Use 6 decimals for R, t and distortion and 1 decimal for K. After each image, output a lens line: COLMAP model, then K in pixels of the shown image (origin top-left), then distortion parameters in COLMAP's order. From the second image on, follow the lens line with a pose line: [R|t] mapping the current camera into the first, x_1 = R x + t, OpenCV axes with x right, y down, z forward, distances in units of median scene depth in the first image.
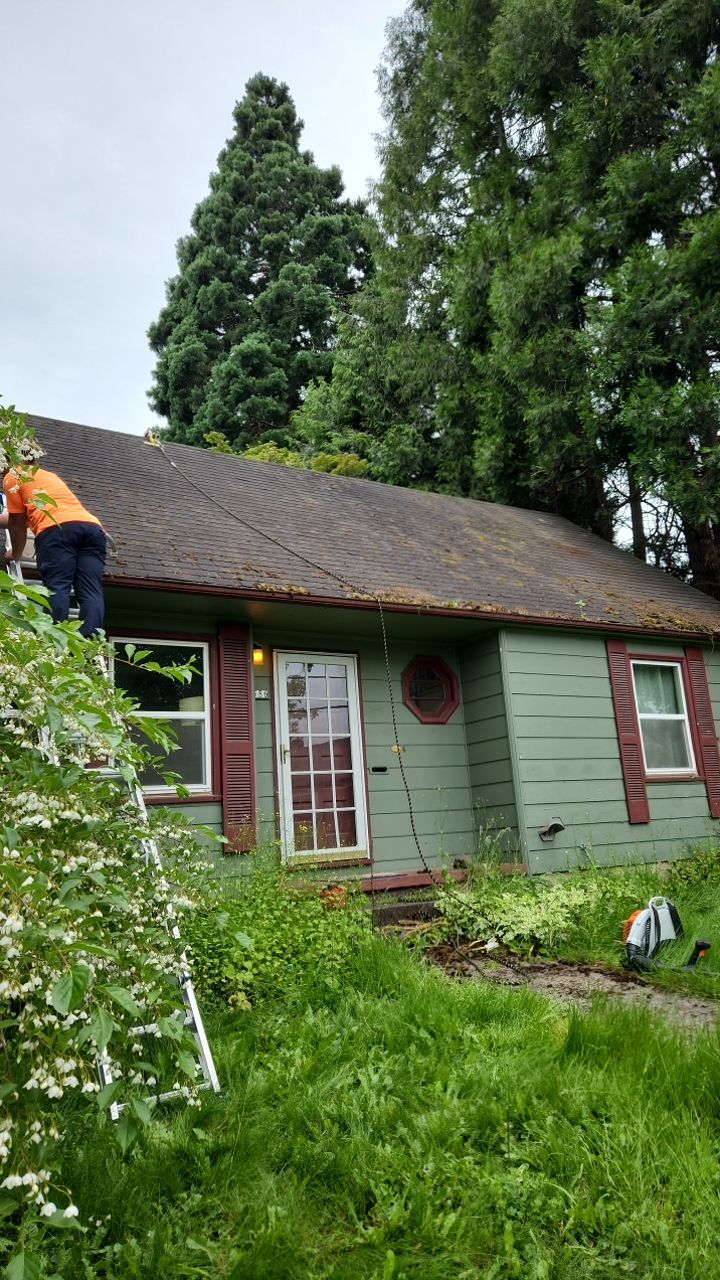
lens RADIAL K [[851.0, 0, 361.9], [0, 851.0, 655.7], [0, 0, 1]] dist [0.090509, -0.090433]
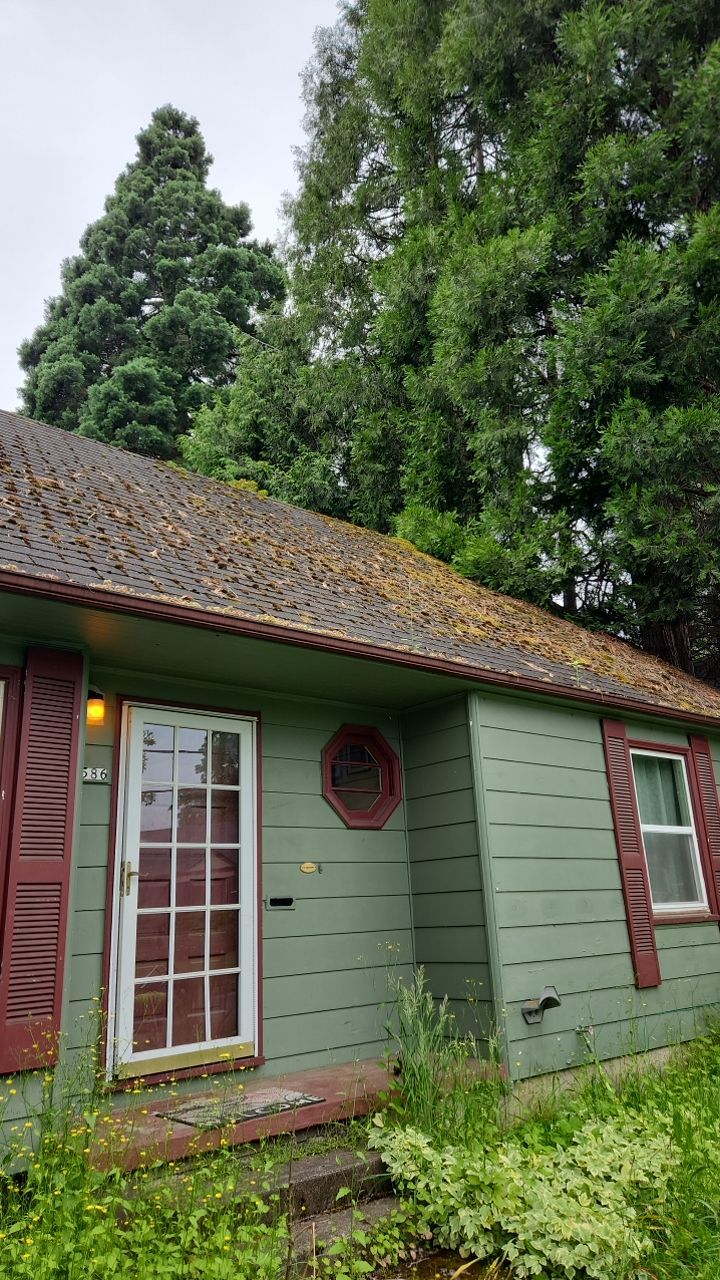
lens RADIAL K [[851.0, 0, 361.9], [0, 851.0, 655.7], [0, 0, 1]] dist [0.090509, -0.090433]
pose [[0.987209, 0.067380, 0.144490, -0.011796], [-0.054249, 0.994190, -0.092972, 0.003454], [-0.149915, 0.083945, 0.985129, 0.162457]]
